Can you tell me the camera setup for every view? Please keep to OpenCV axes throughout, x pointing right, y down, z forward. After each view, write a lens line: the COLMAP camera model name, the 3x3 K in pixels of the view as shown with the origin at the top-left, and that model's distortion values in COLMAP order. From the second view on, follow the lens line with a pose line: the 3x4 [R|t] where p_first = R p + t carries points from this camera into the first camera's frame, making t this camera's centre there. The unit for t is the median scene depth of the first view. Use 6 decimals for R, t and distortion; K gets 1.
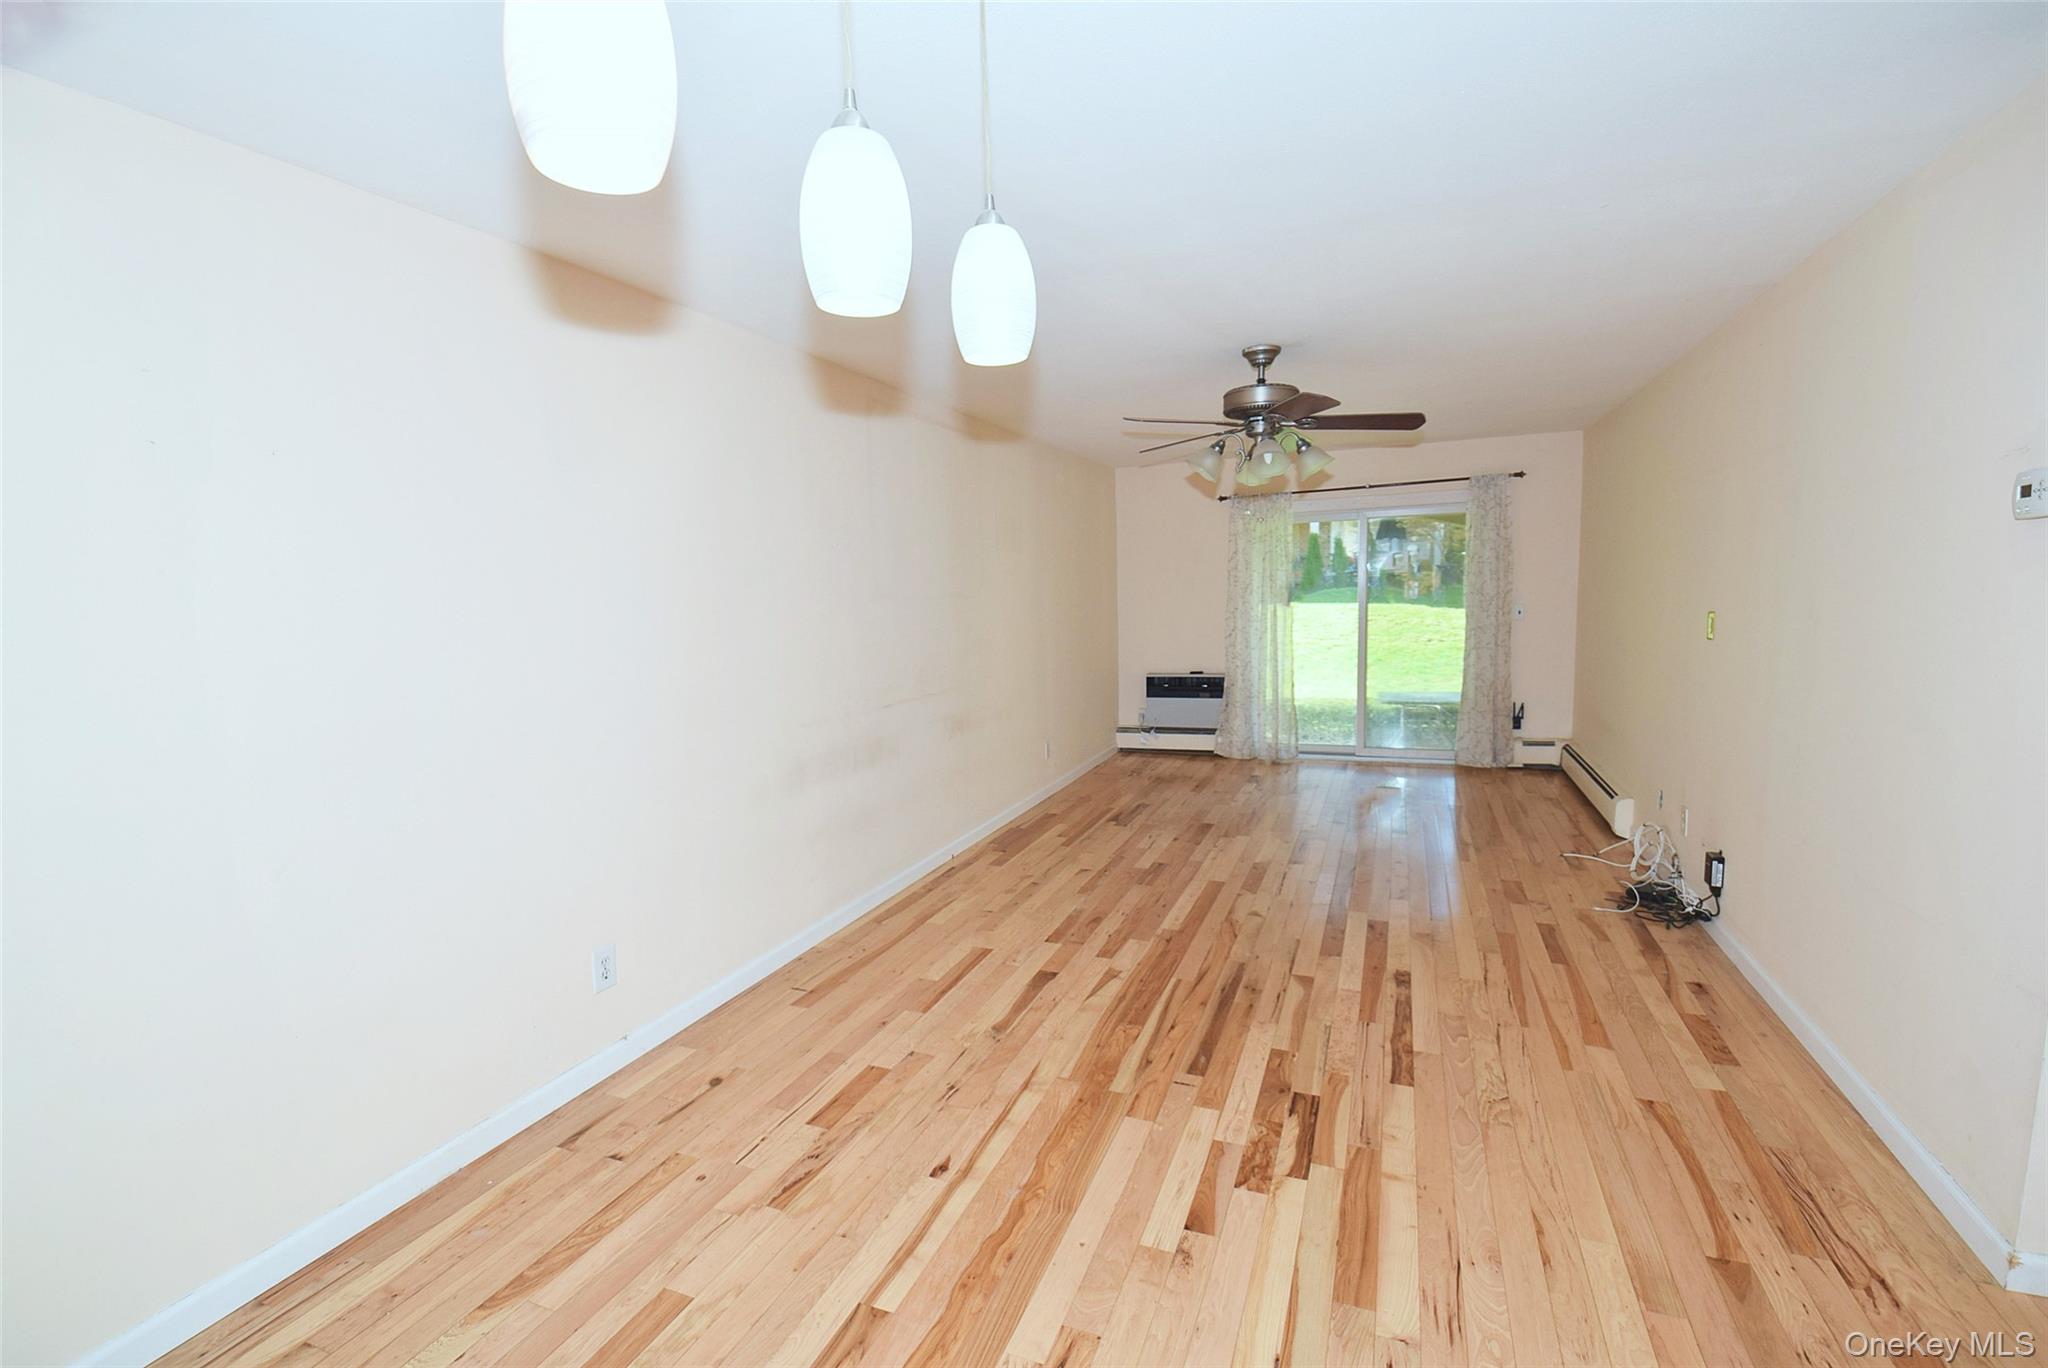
lens RADIAL K [[906.5, 0, 1017.6], [0, 906.5, 693.5], [0, 0, 1]] dist [0.032065, -0.049187]
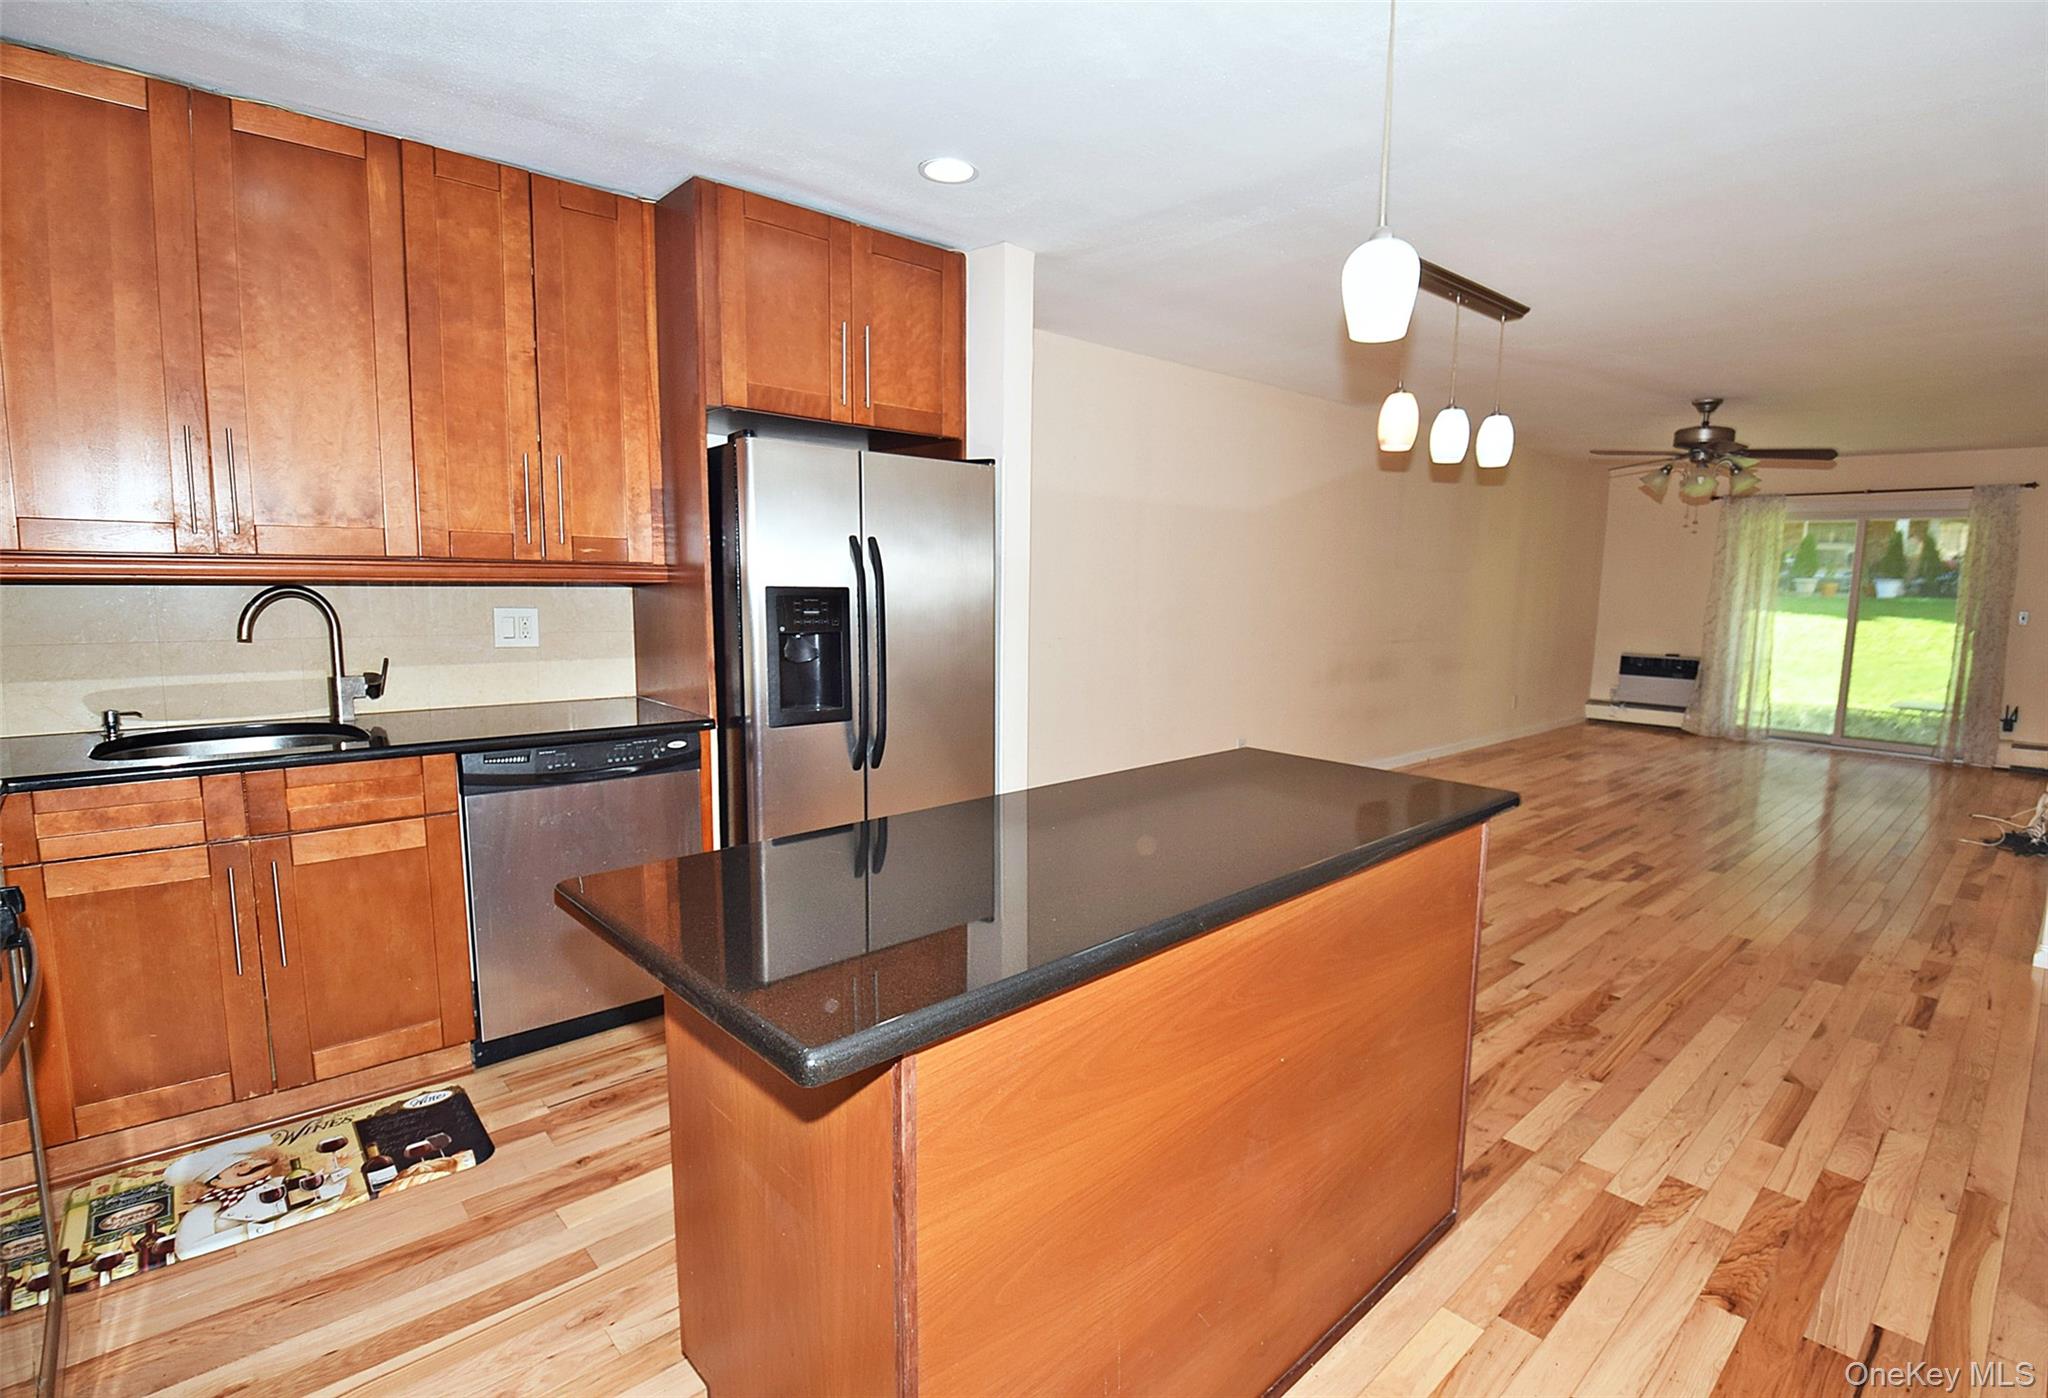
lens RADIAL K [[989.3, 0, 1075.2], [0, 989.3, 702.8], [0, 0, 1]] dist [0.000421, -0.018710]
pose [[0.914099, 0.101941, -0.392468, 0.021347], [-0.094978, 0.994785, 0.037177, 0.113743], [0.394211, 0.003292, 0.919014, -0.737770]]
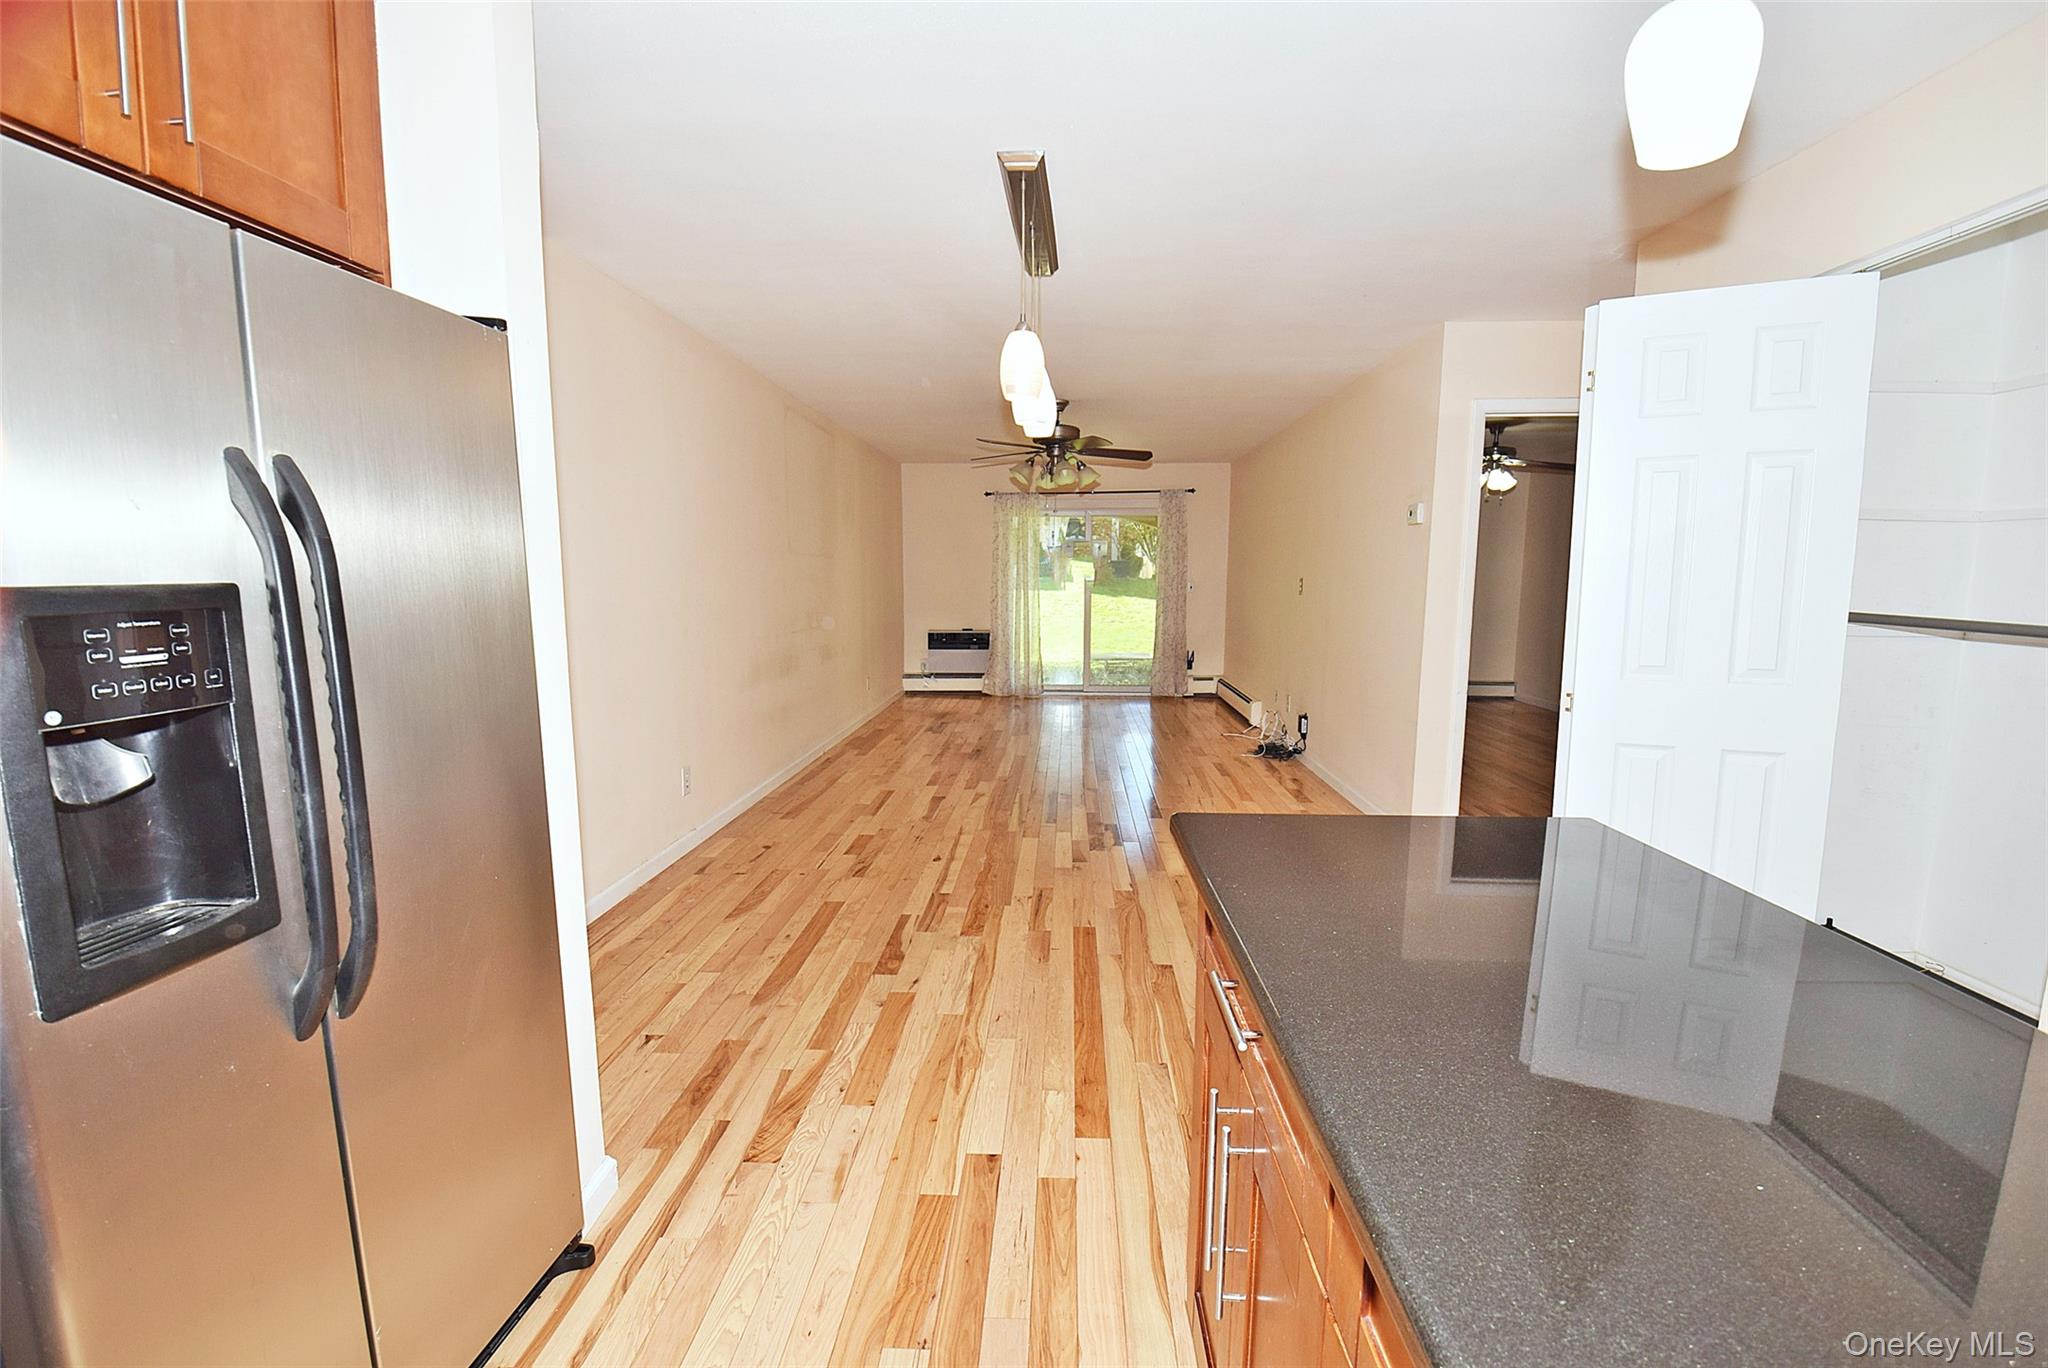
lens RADIAL K [[906.5, 0, 1017.6], [0, 906.5, 693.5], [0, 0, 1]] dist [0.032065, -0.049187]
pose [[0.943555, -0.009888, 0.331067, -0.308065], [0.006363, 0.999911, 0.011729, 0.100915], [-0.331154, -0.008960, 0.943534, -0.439132]]
